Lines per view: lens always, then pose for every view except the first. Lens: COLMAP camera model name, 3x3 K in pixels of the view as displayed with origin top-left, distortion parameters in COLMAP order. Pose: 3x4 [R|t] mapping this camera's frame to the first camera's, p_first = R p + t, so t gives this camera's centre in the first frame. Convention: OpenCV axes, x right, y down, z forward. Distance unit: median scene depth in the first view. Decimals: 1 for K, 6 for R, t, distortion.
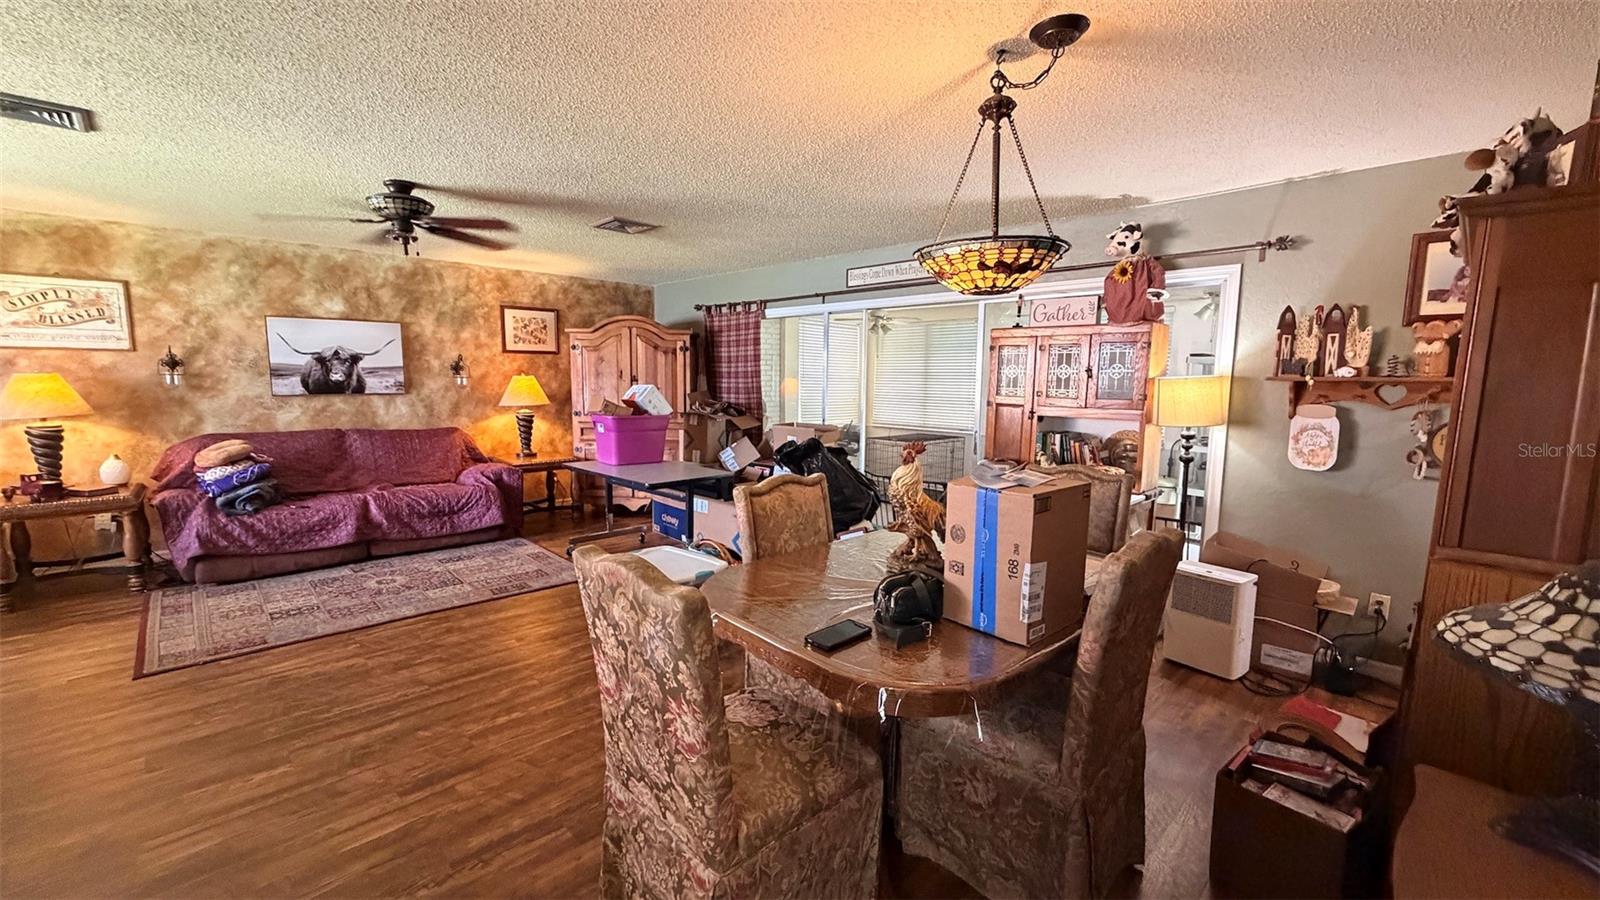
lens RADIAL K [[639.9, 0, 795.6], [0, 639.9, 451.9], [0, 0, 1]] dist [0.001075, 0.000100]
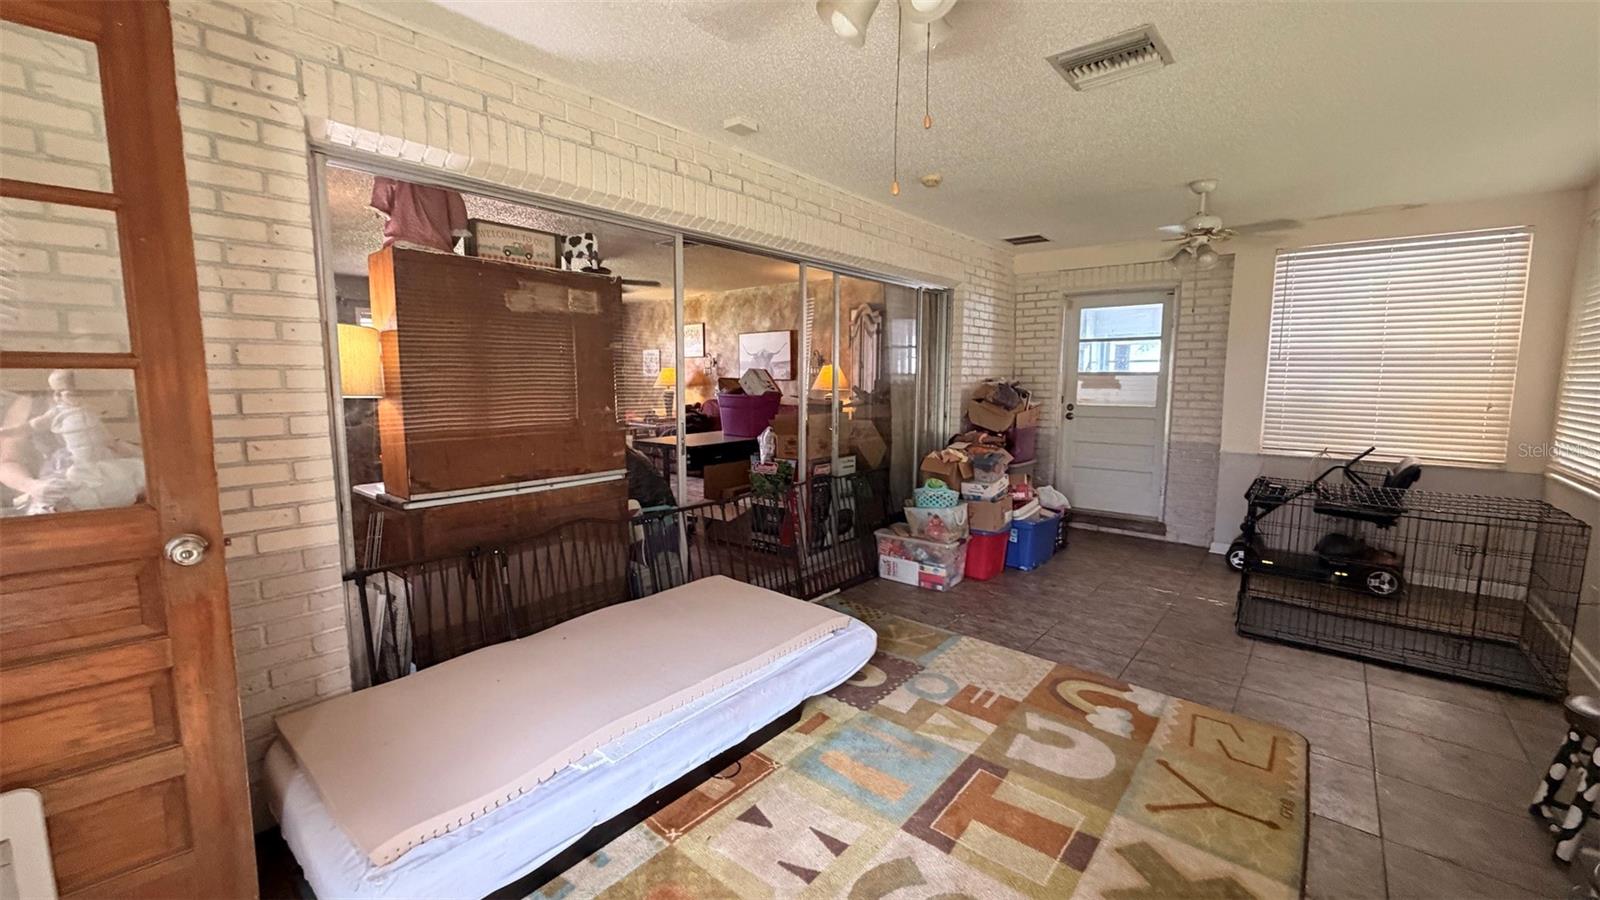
lens RADIAL K [[637.4, 0, 796.4], [0, 637.4, 453.8], [0, 0, 1]] dist [0.001740, 0.000064]
pose [[0.097717, 0.107914, -0.989346, 0.913015], [-0.119799, 0.988151, 0.095951, -0.073184], [0.987978, 0.109146, 0.109487, 0.973990]]
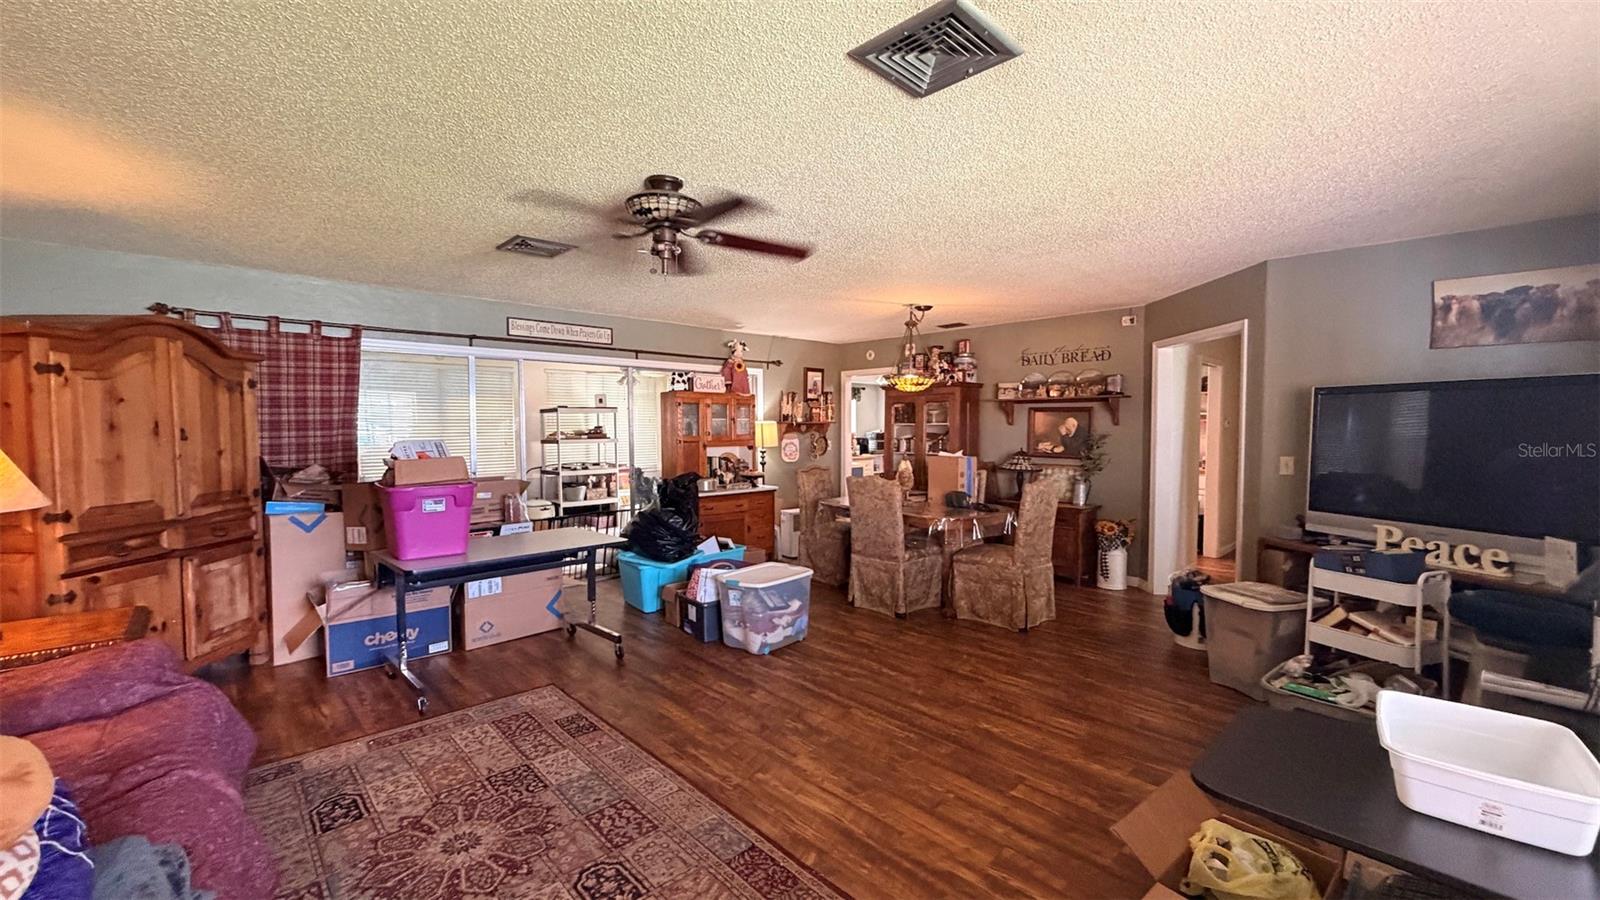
lens RADIAL K [[637.4, 0, 796.4], [0, 637.4, 453.8], [0, 0, 1]] dist [0.001740, 0.000064]
pose [[0.011348, -0.059614, 0.998157, -0.945039], [0.121006, 0.990967, 0.057809, -0.082340], [-0.992587, 0.120127, 0.018460, 0.586361]]
